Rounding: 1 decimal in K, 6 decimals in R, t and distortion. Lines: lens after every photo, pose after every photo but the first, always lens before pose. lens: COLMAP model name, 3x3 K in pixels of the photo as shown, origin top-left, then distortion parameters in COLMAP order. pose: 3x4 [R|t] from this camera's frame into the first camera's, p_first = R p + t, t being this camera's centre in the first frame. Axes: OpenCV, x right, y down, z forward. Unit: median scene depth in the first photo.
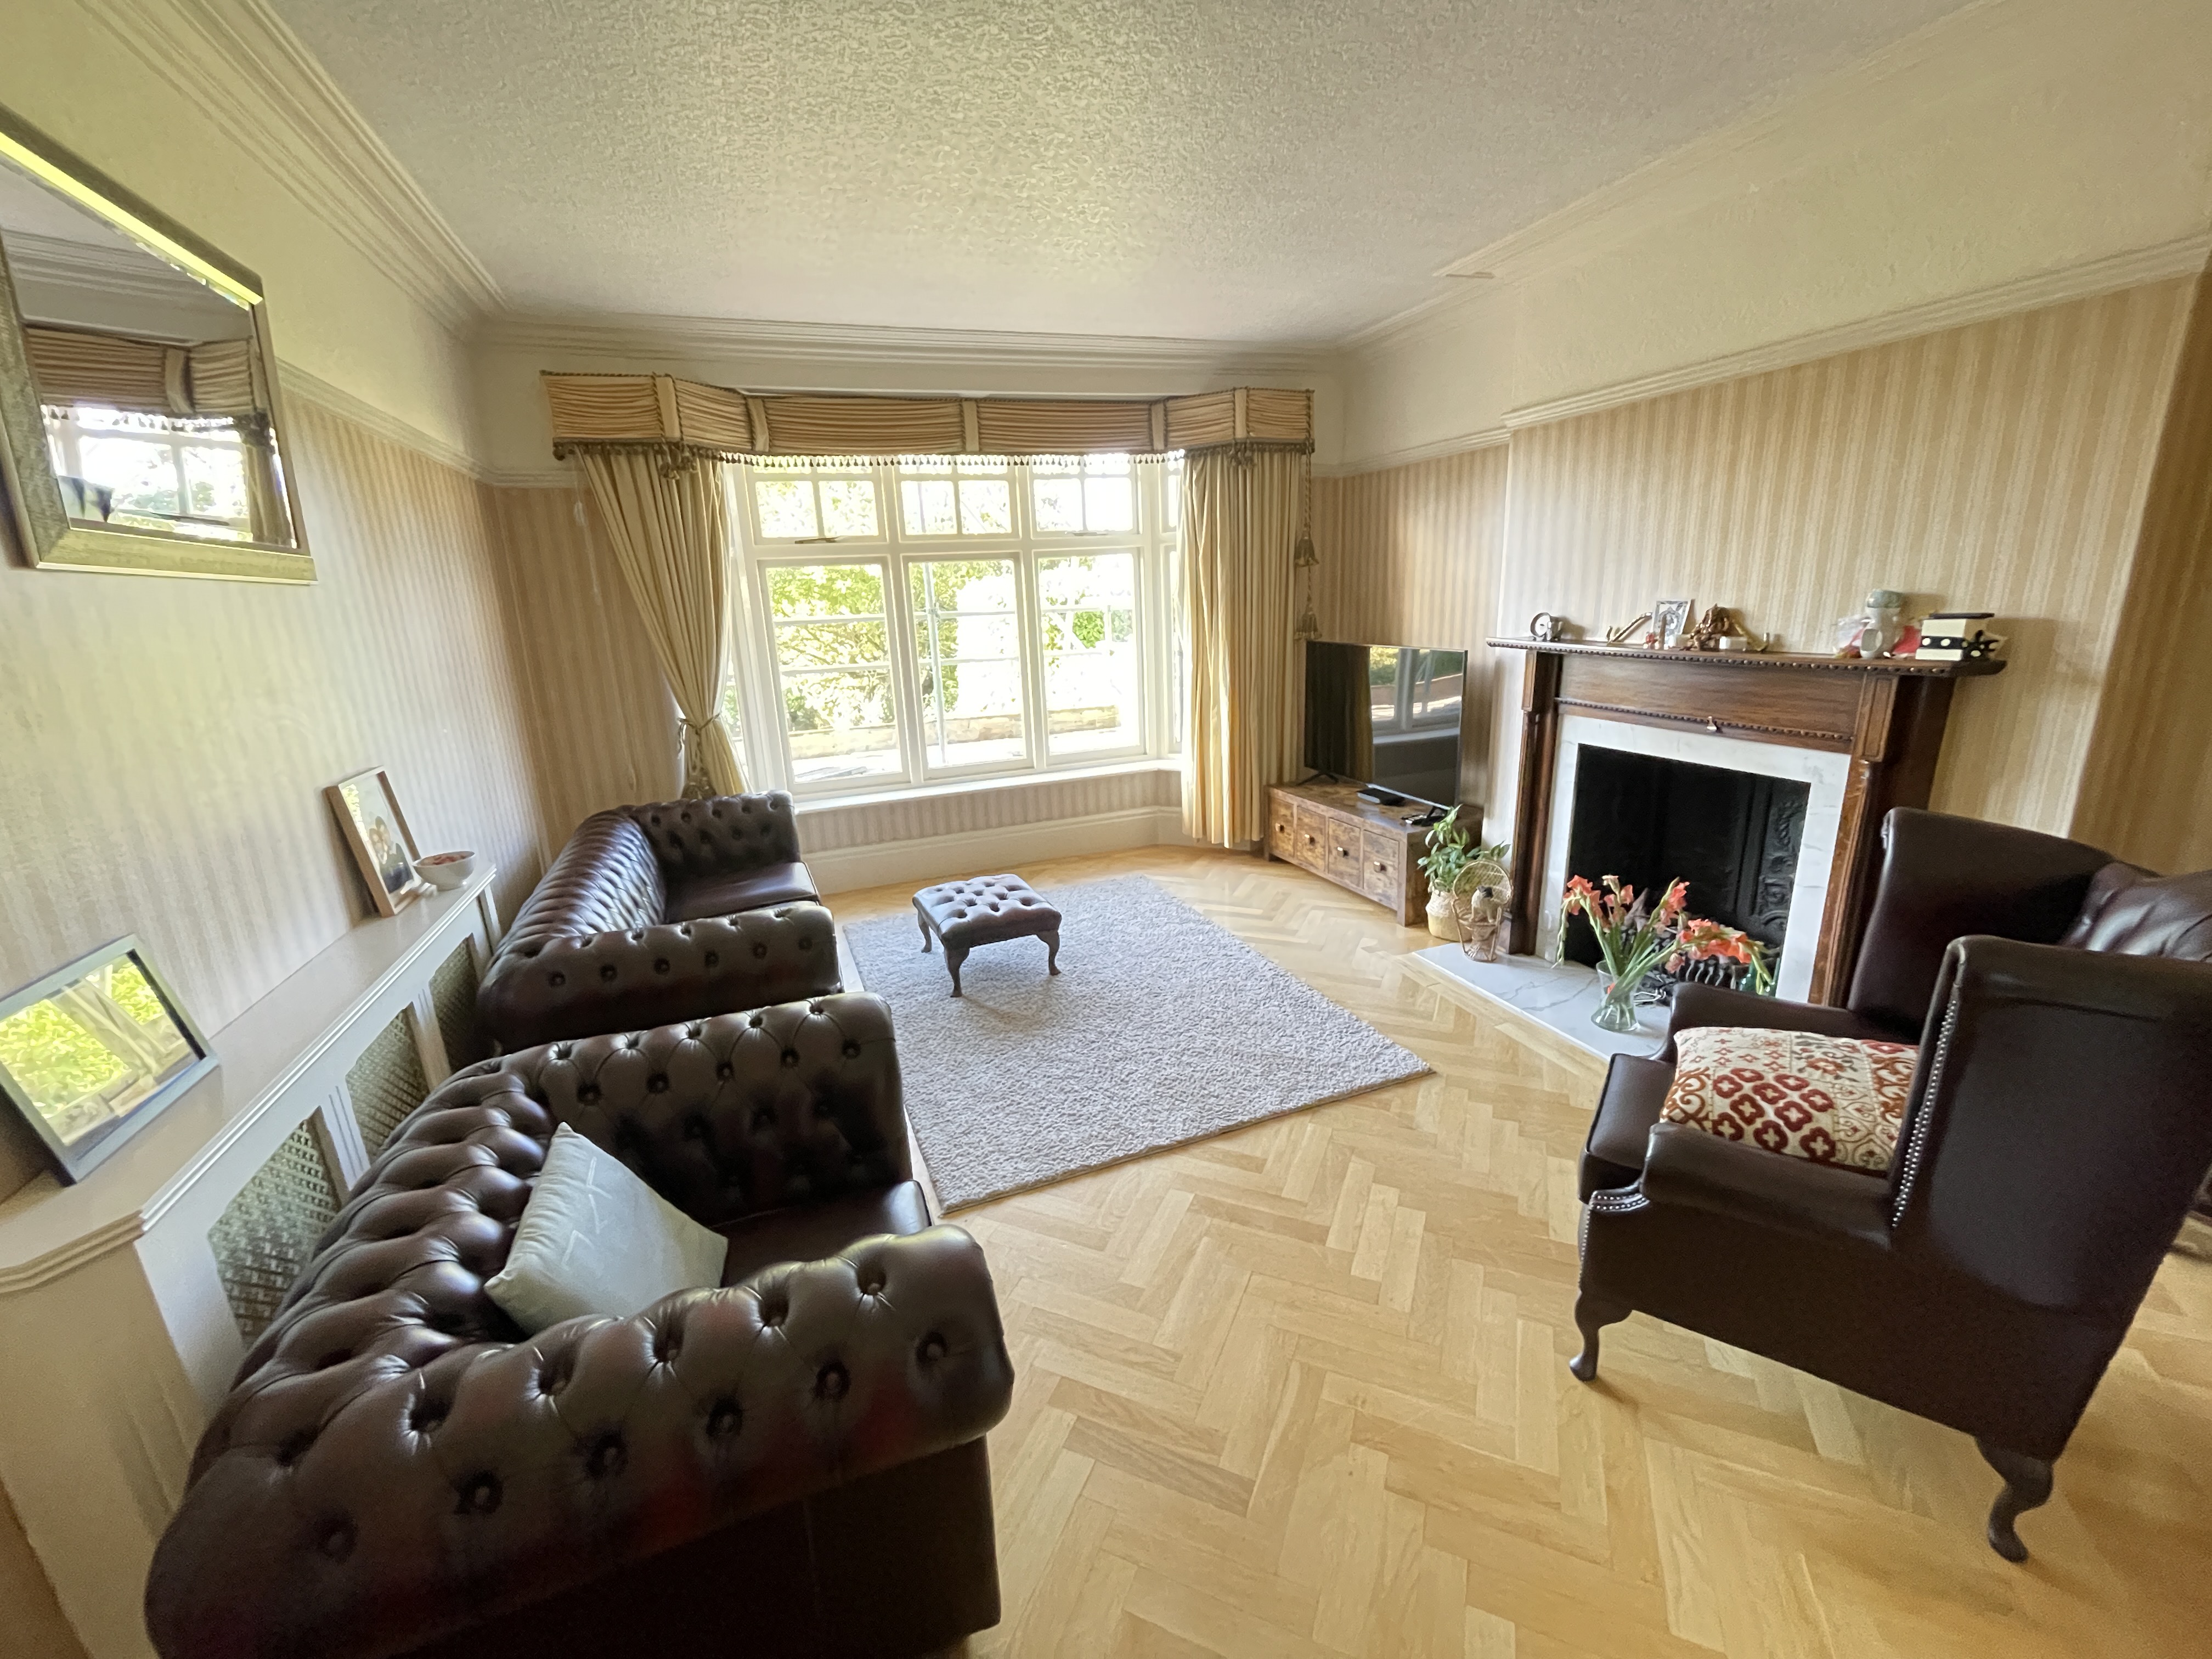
lens RADIAL K [[895.8, 0, 1106.0], [0, 895.8, 829.5], [0, 0, 1]] dist [0.008121, 0.000511]
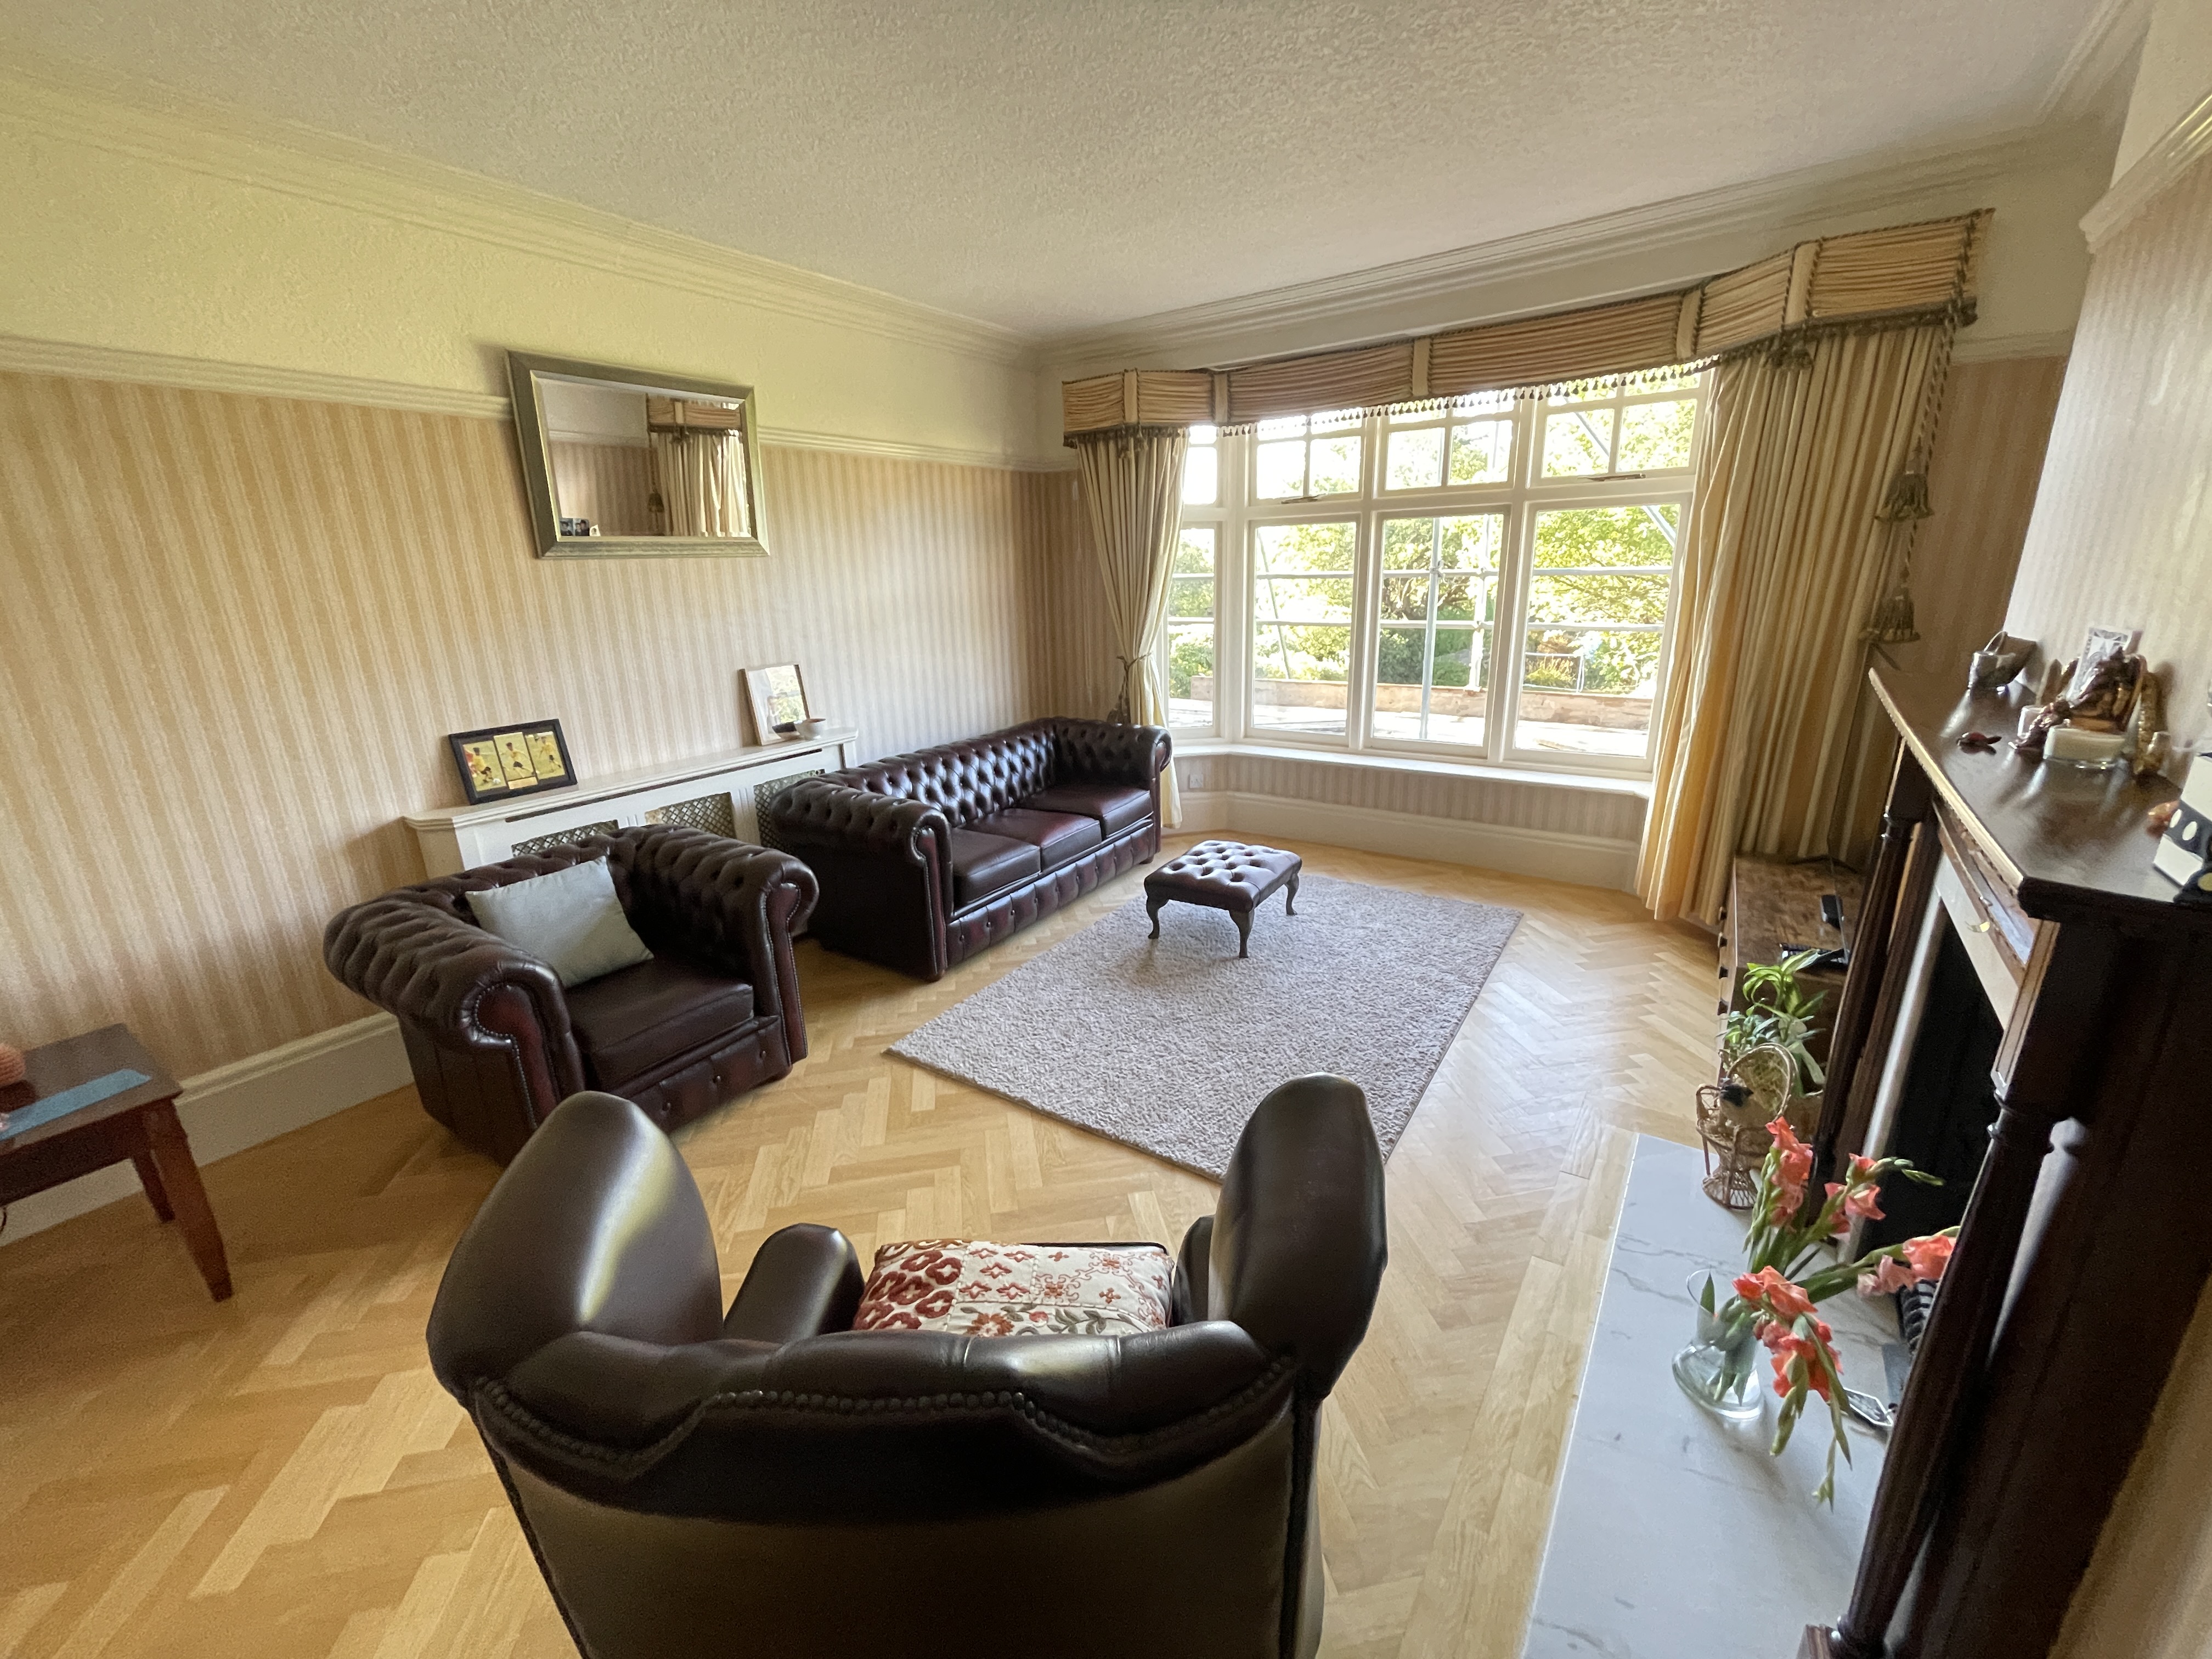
lens RADIAL K [[895.8, 0, 1106.0], [0, 895.8, 829.5], [0, 0, 1]] dist [0.008121, 0.000511]
pose [[0.564175, 0.265225, -0.781896, 0.497917], [-0.209584, 0.961987, 0.175088, -0.096083], [0.798612, 0.065092, 0.598316, 0.239928]]
